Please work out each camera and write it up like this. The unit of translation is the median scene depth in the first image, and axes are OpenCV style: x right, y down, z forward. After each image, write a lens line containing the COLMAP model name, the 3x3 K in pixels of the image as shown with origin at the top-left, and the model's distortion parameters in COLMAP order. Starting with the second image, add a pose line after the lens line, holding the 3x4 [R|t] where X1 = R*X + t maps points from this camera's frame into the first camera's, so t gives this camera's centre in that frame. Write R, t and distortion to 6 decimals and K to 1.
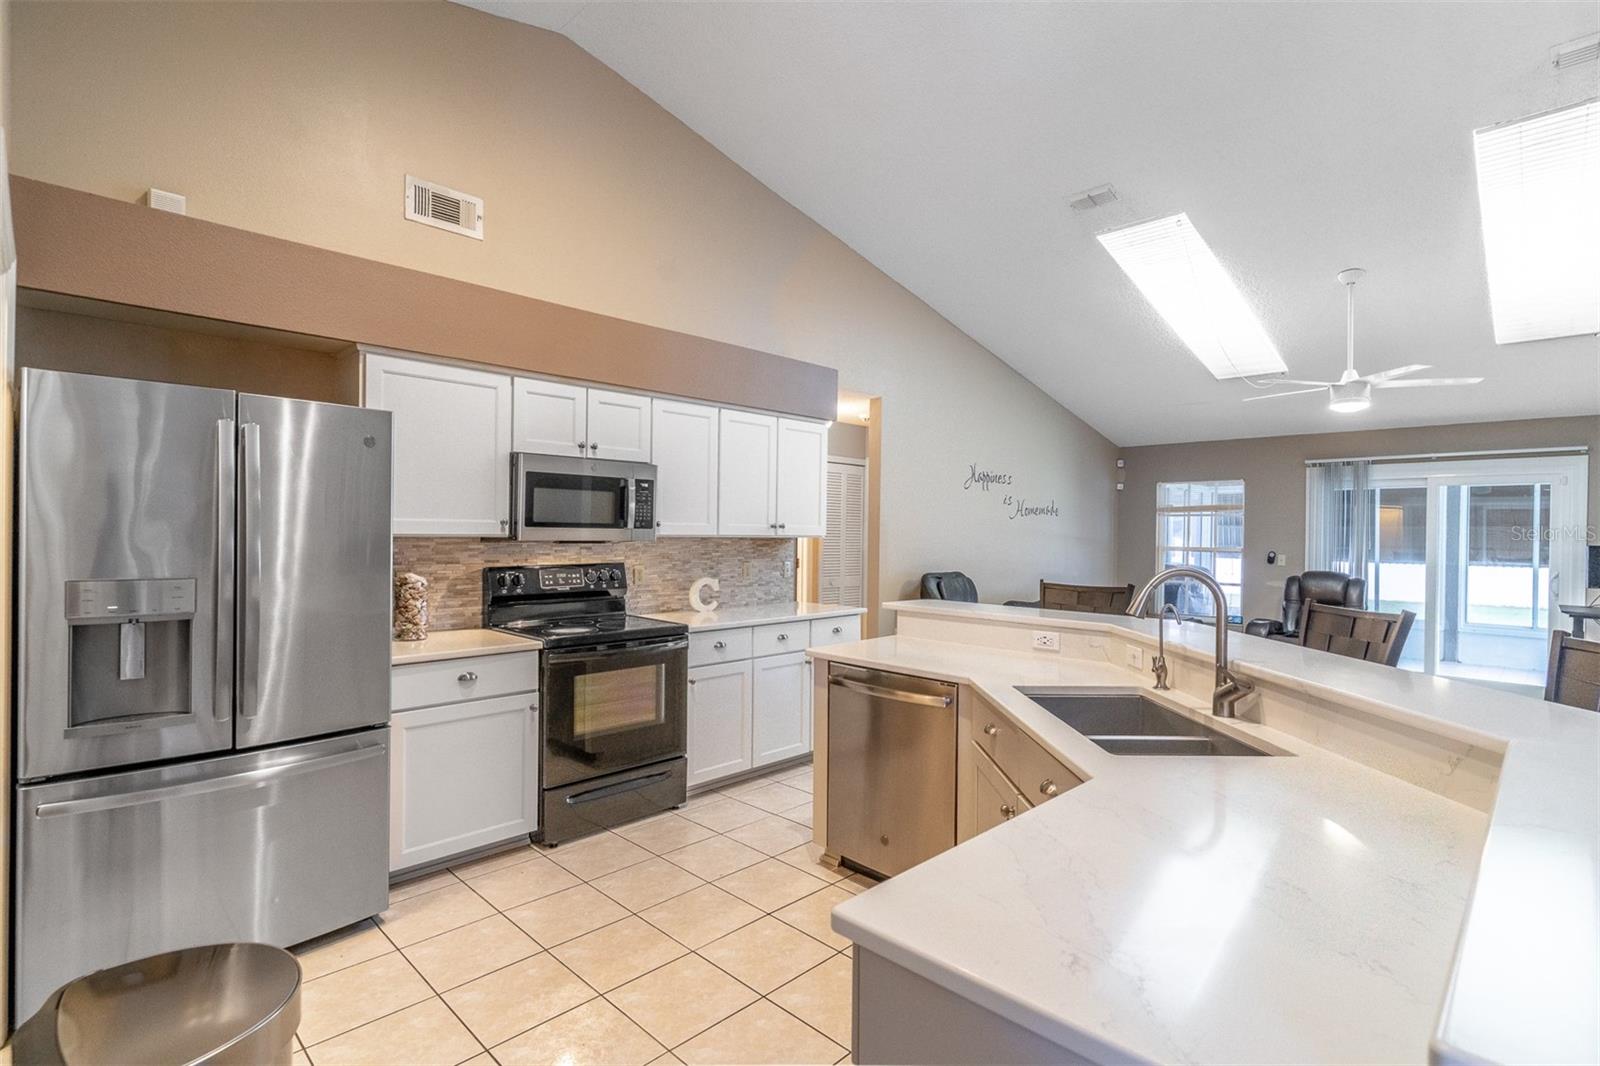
lens RADIAL K [[769.9, 0, 798.1], [0, 769.9, 534.2], [0, 0, 1]] dist [0.003393, 0.000854]
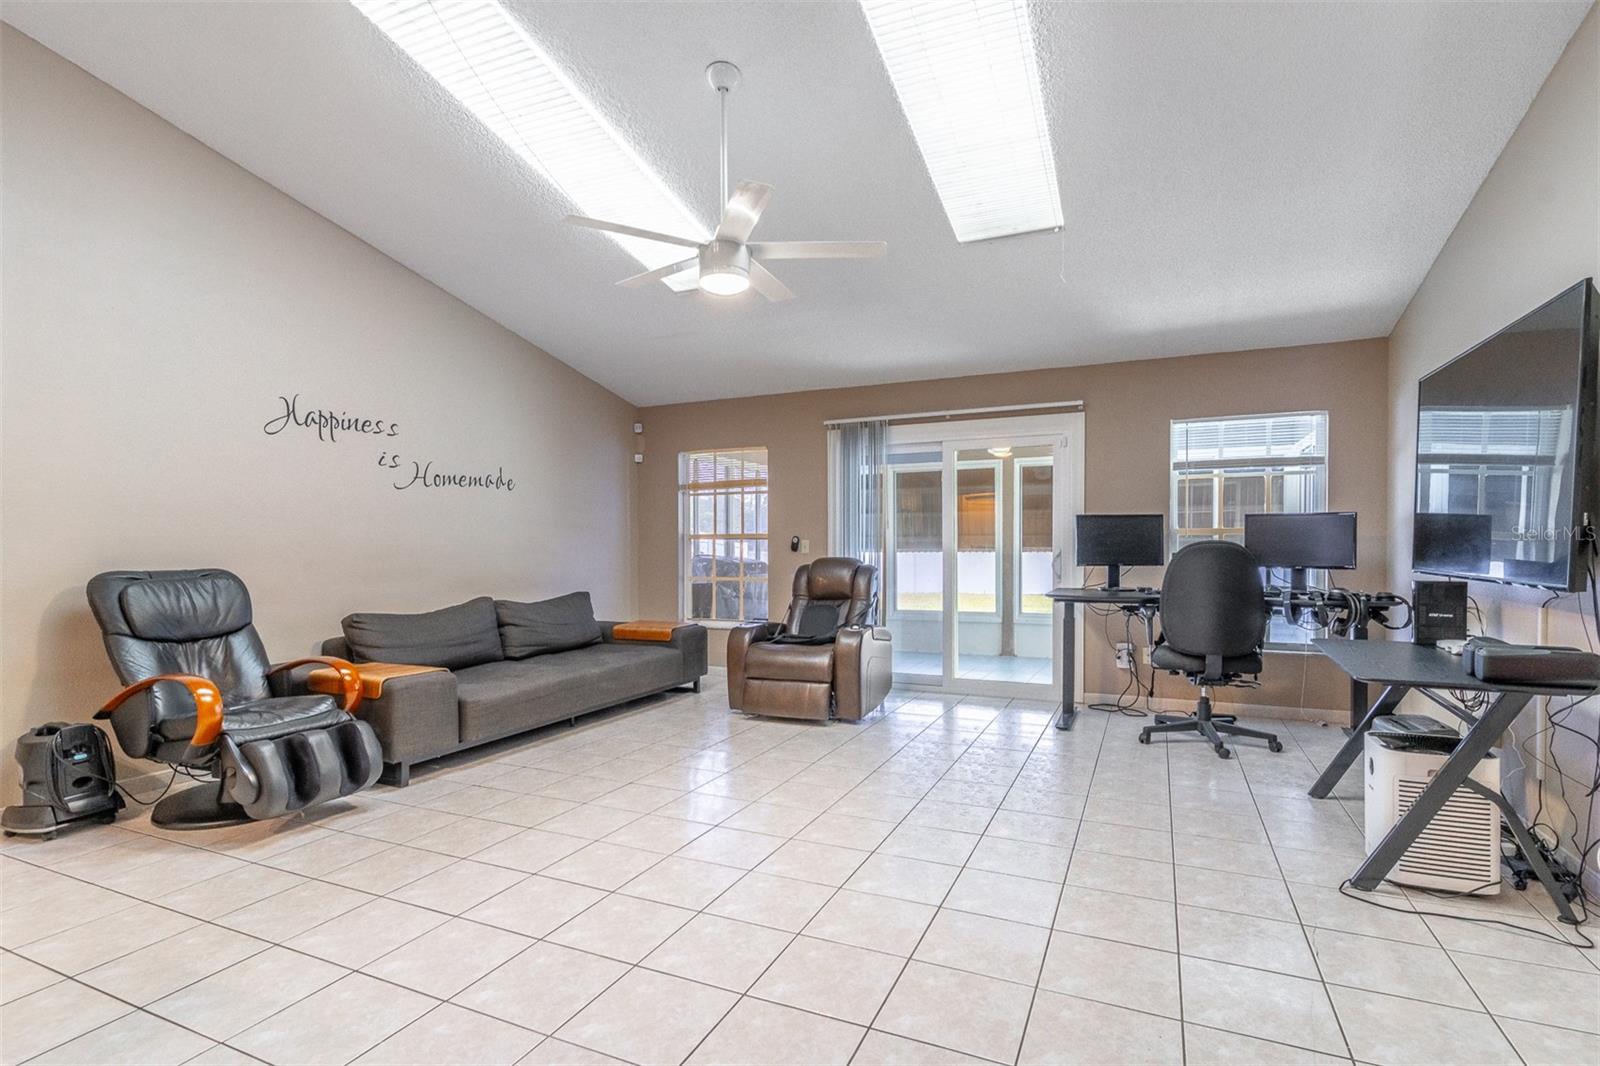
lens RADIAL K [[769.9, 0, 780.7], [0, 769.9, 549.9], [0, 0, 1]] dist [0.003393, 0.000854]
pose [[0.947397, -0.018714, 0.319512, 0.695119], [0.016811, 0.999821, 0.008714, 0.060110], [-0.319618, -0.002884, 0.947542, 0.490971]]
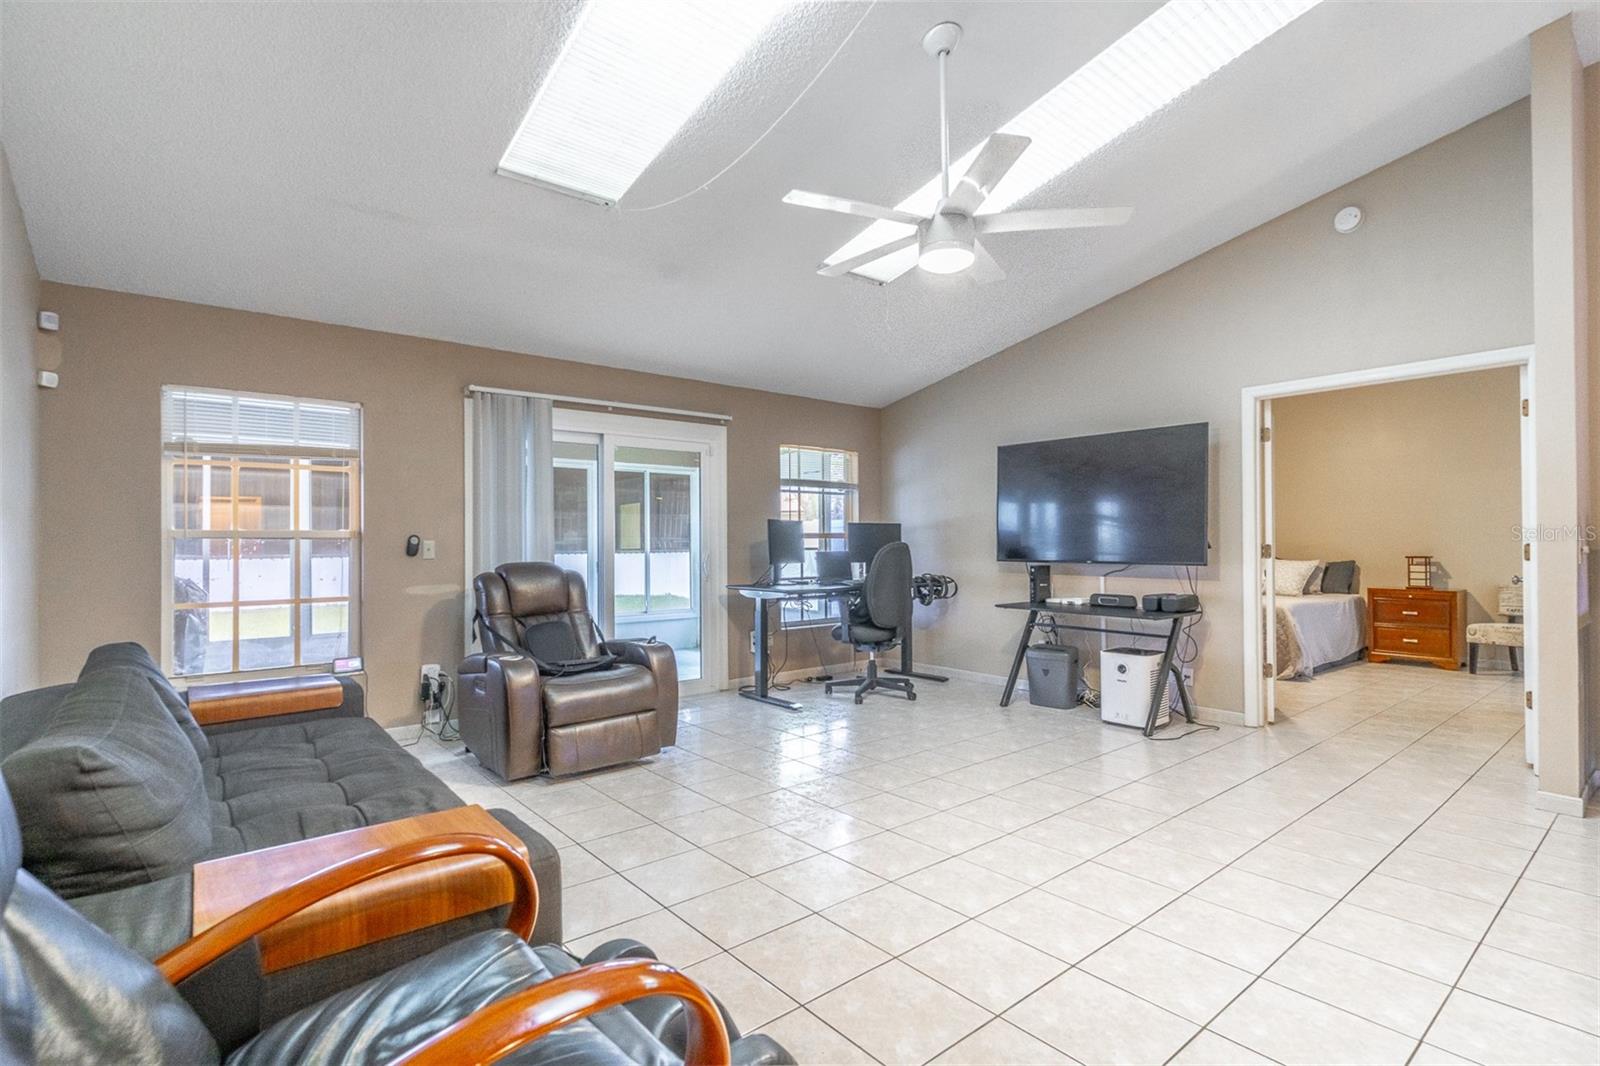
lens RADIAL K [[769.9, 0, 803.7], [0, 769.9, 537.4], [0, 0, 1]] dist [0.003393, 0.000854]
pose [[0.113488, -0.005083, 0.993526, 0.151883], [0.009077, 0.999950, 0.004079, 0.049792], [-0.993498, 0.008555, 0.113528, 1.307972]]
